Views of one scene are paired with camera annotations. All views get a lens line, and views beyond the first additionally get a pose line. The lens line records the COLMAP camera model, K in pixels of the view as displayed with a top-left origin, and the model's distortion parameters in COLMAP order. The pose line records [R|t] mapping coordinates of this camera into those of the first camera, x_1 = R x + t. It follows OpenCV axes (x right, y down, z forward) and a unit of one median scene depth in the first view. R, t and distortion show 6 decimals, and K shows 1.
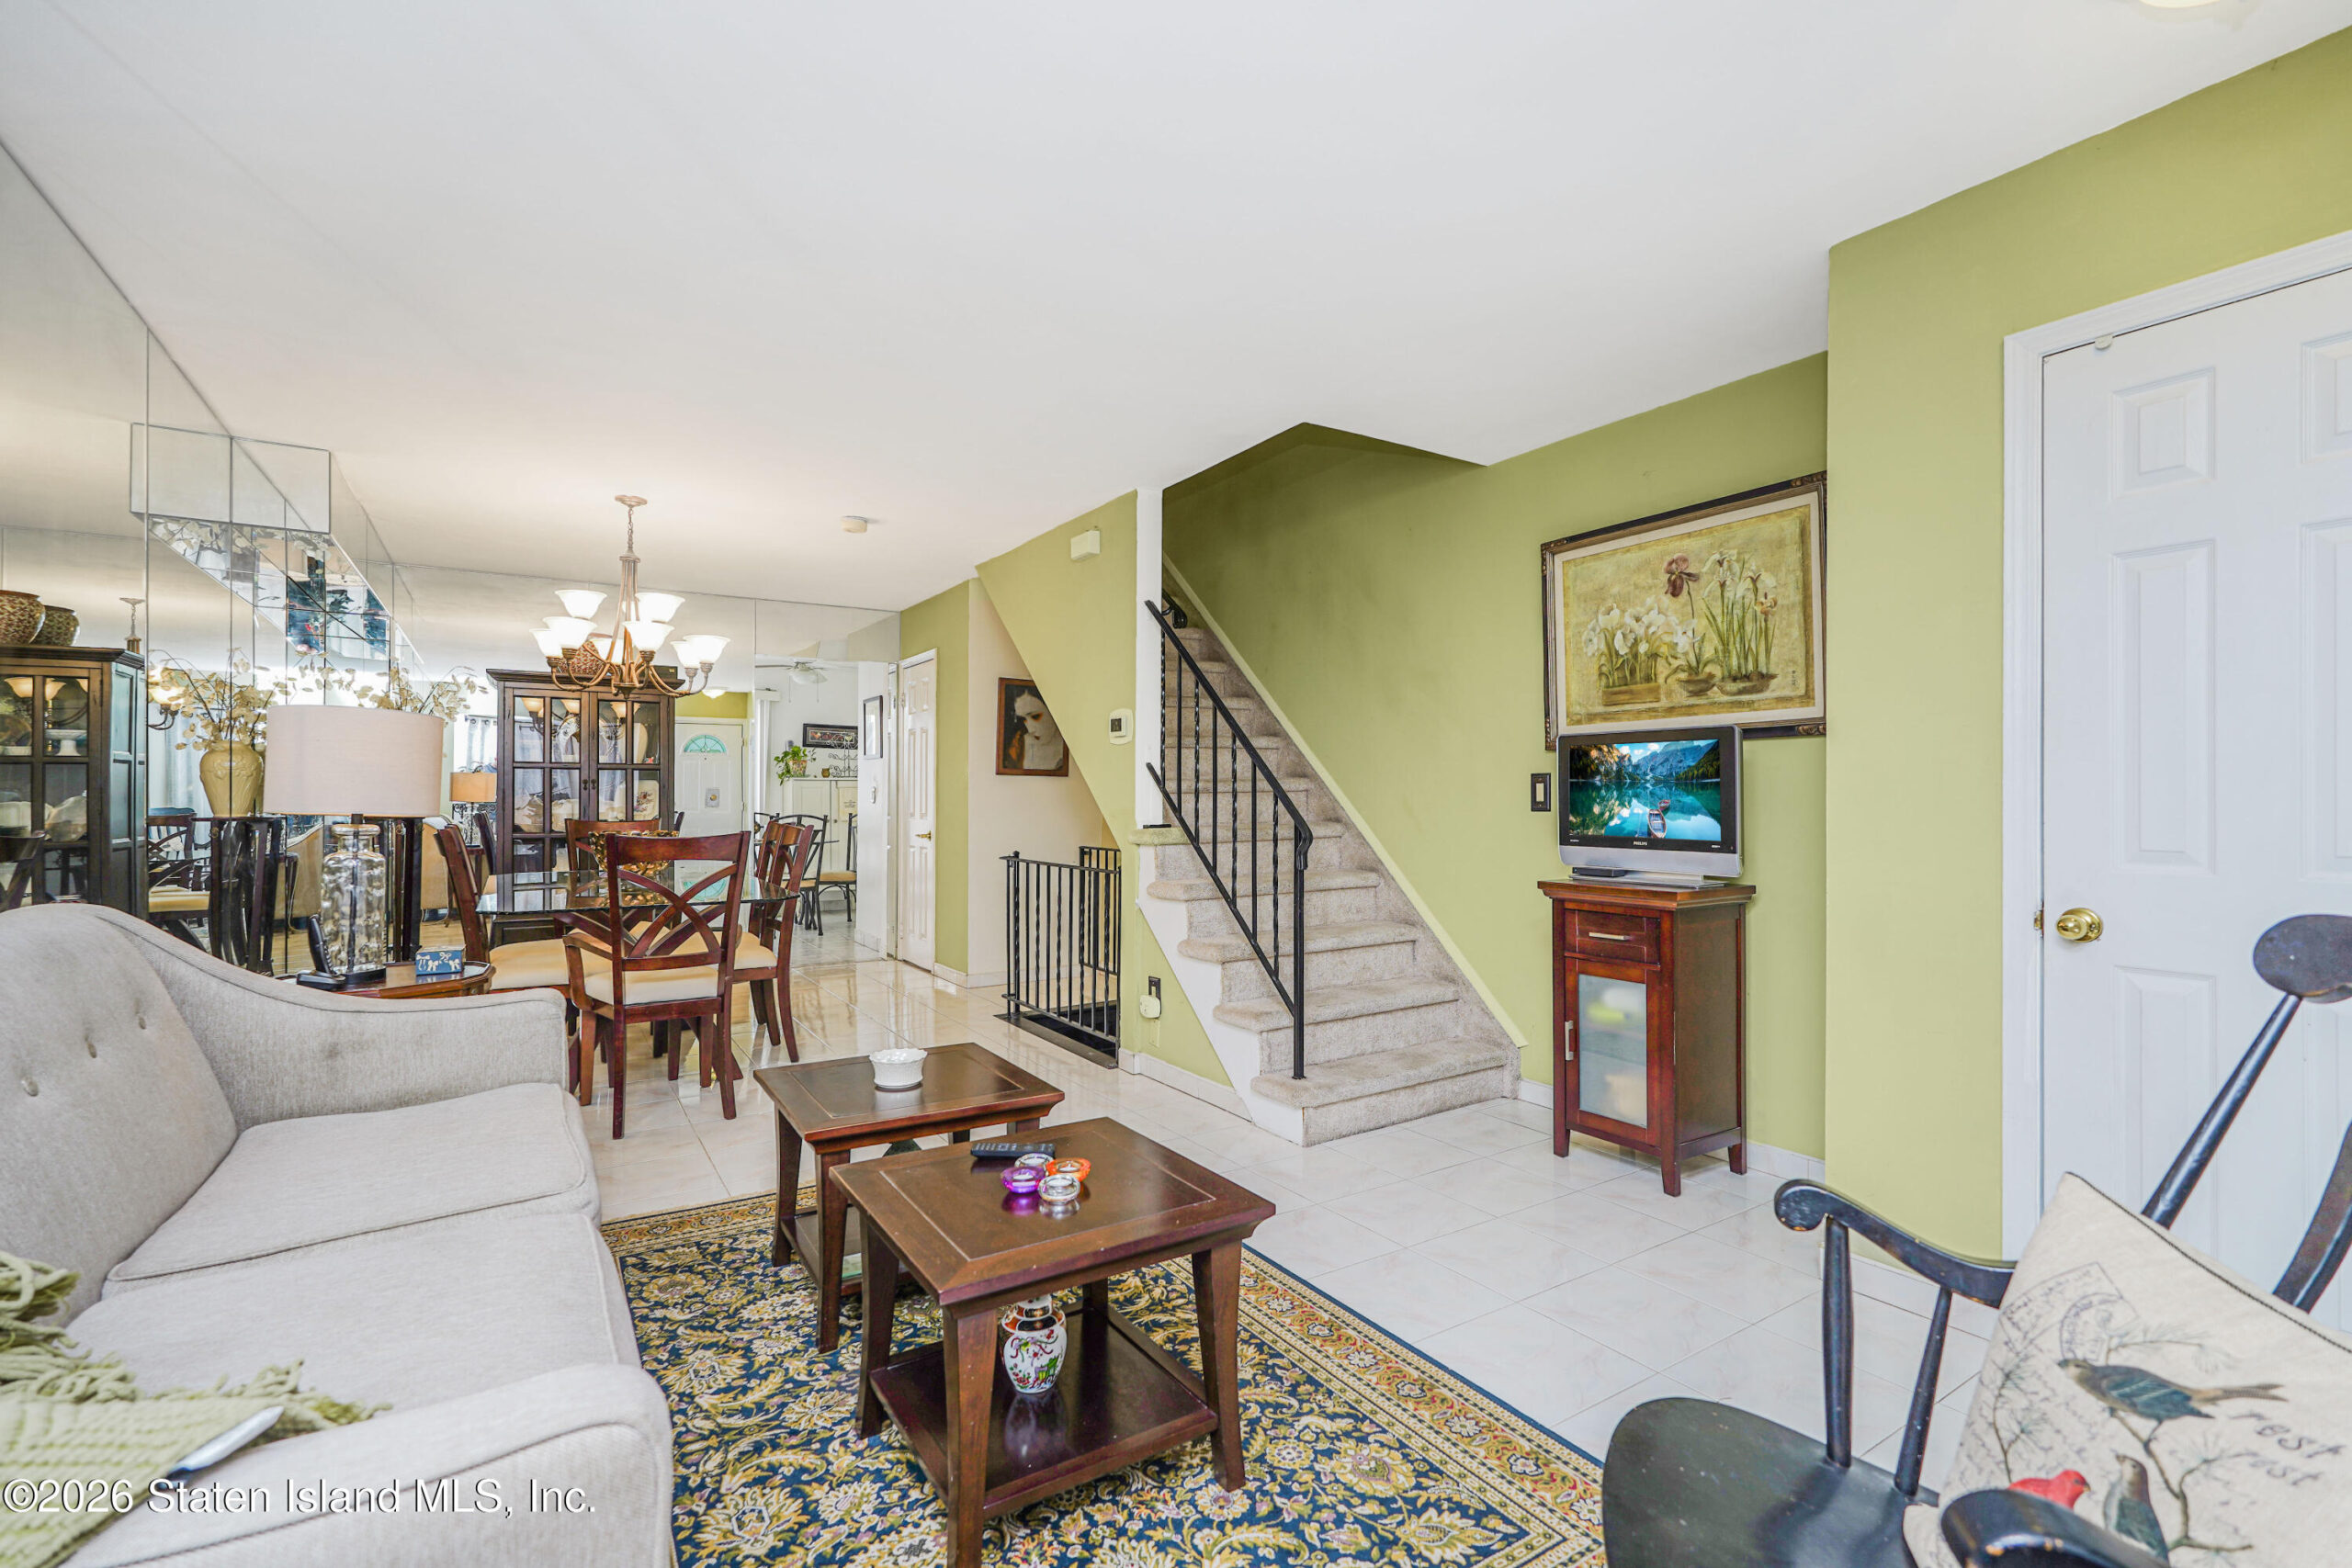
lens RADIAL K [[1055.2, 0, 1176.0], [0, 1055.2, 784.0], [0, 0, 1]] dist [-0.023774, 0.013748]
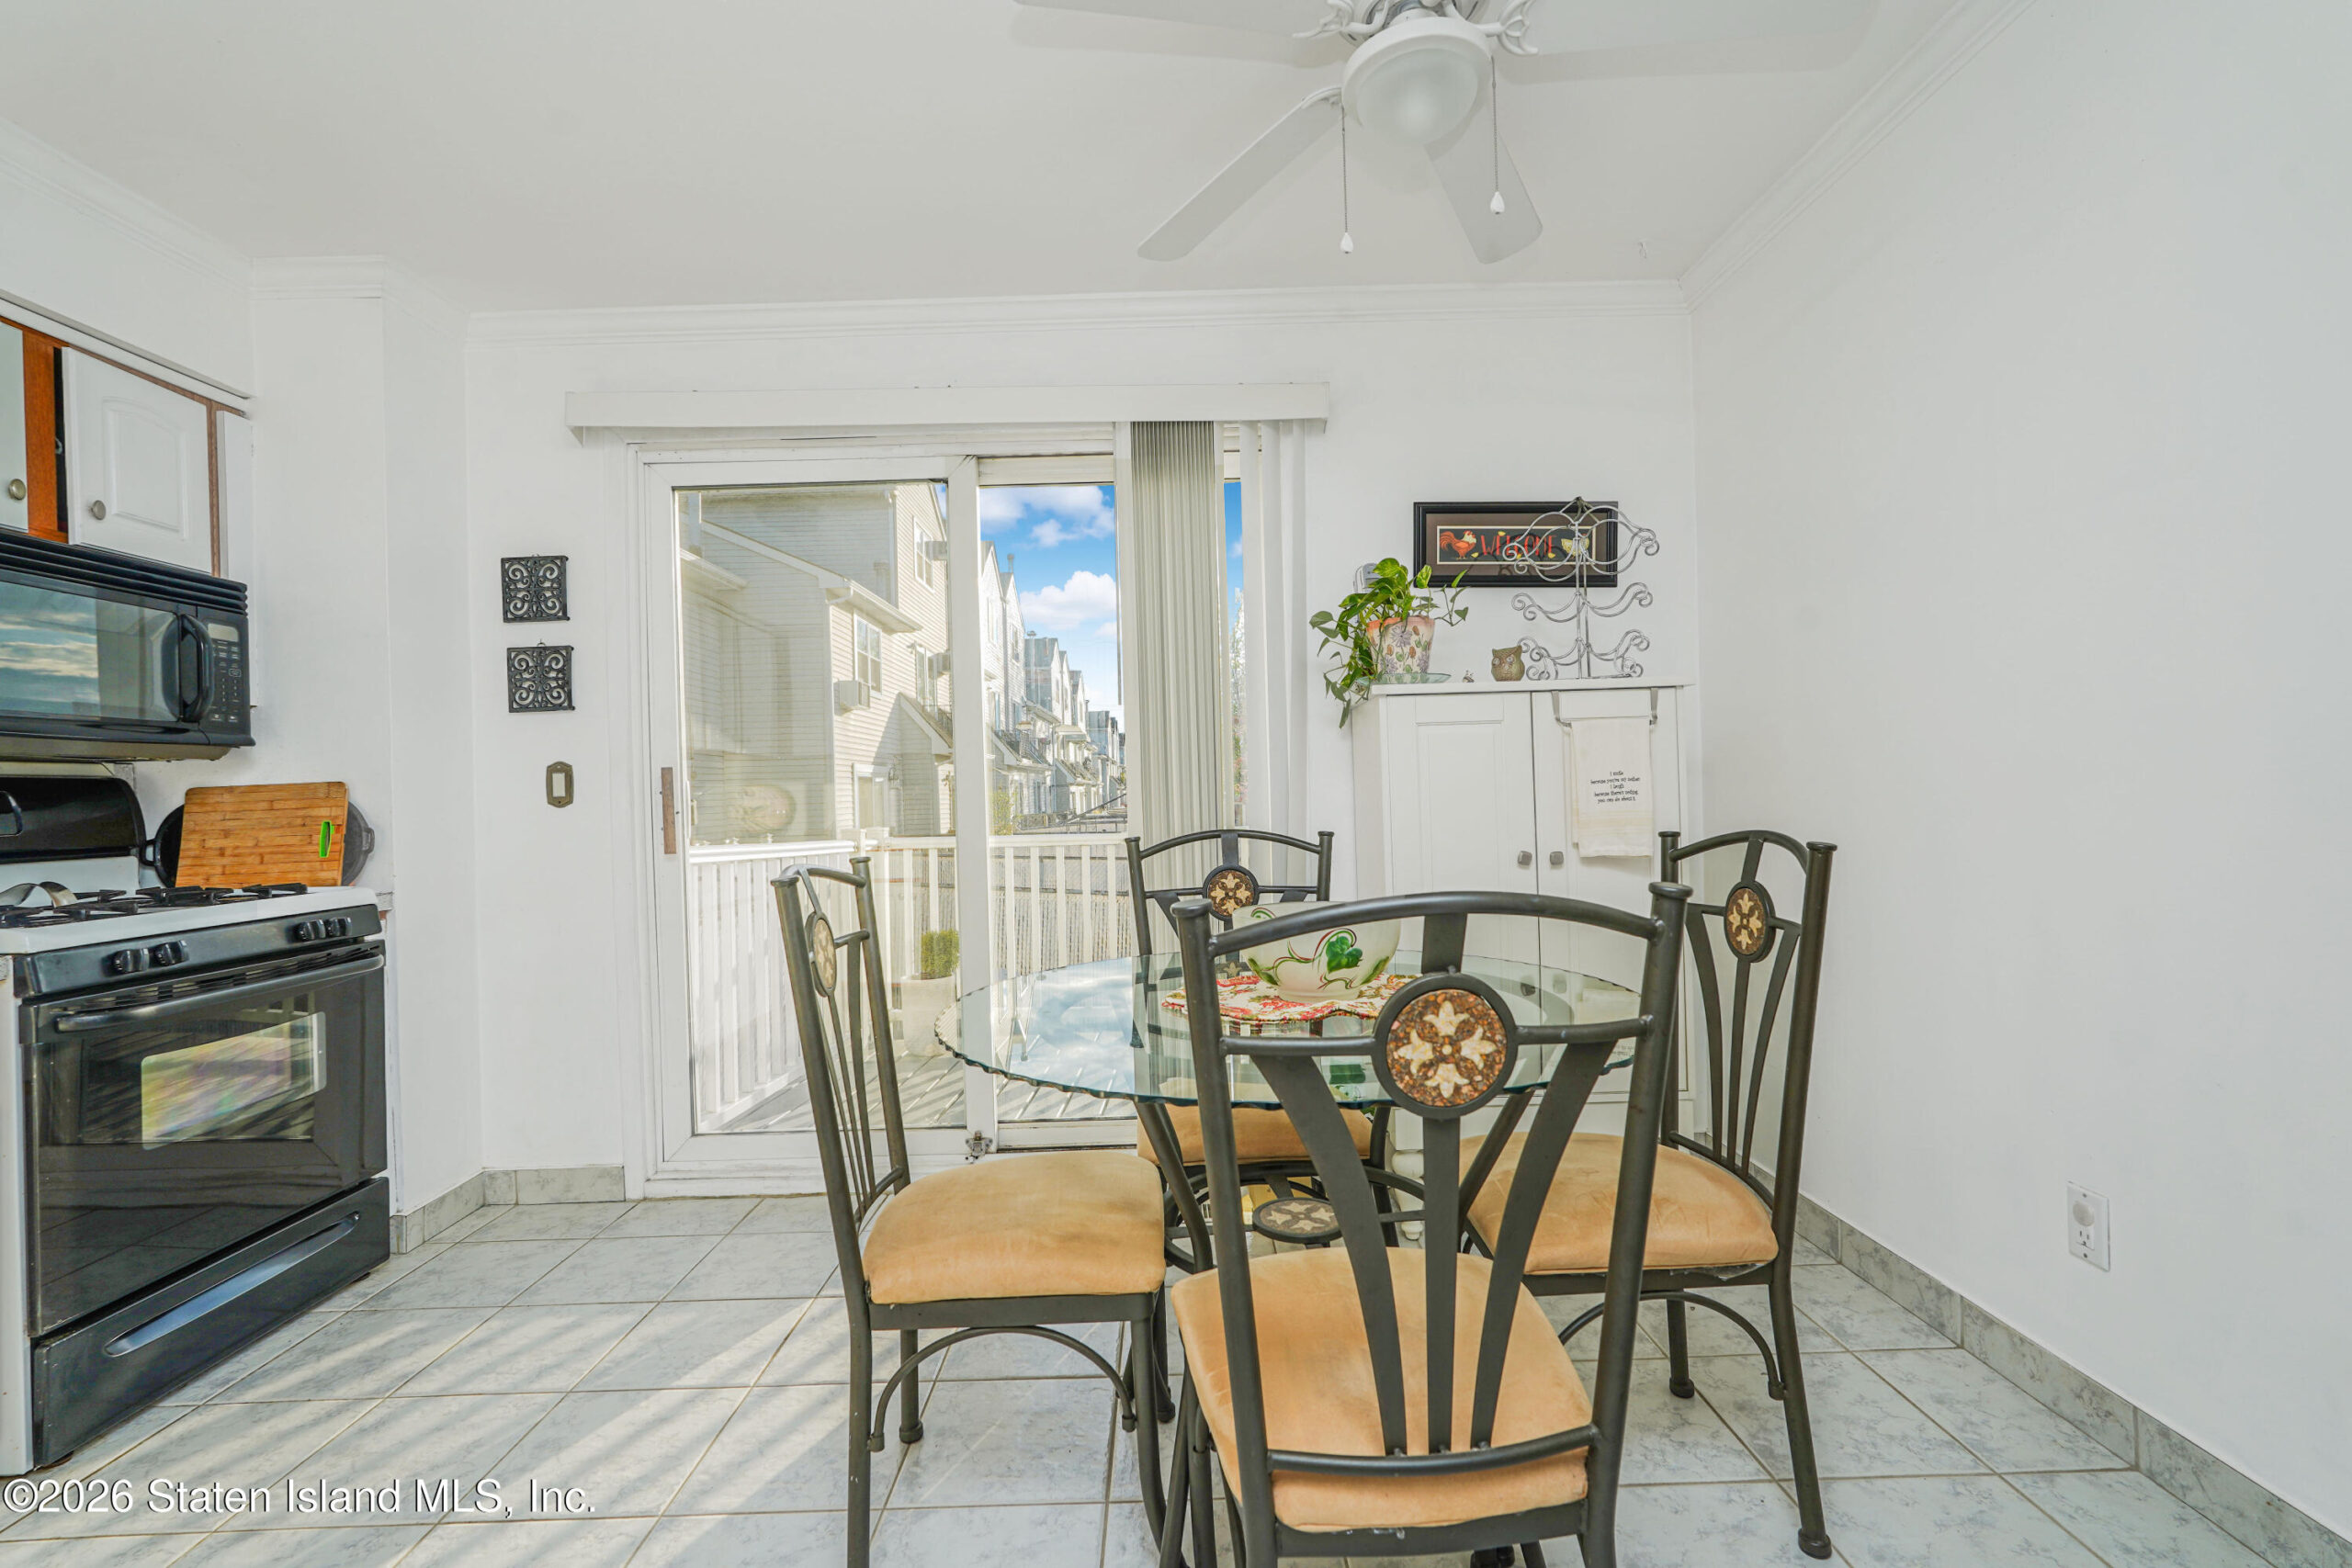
lens RADIAL K [[1055.2, 0, 1176.0], [0, 1055.2, 784.0], [0, 0, 1]] dist [-0.023774, 0.013748]
pose [[0.854700, -0.027365, -0.518401, -0.322410], [0.032656, 0.999466, 0.001082, 0.016479], [0.518094, -0.017854, 0.855137, 0.883713]]
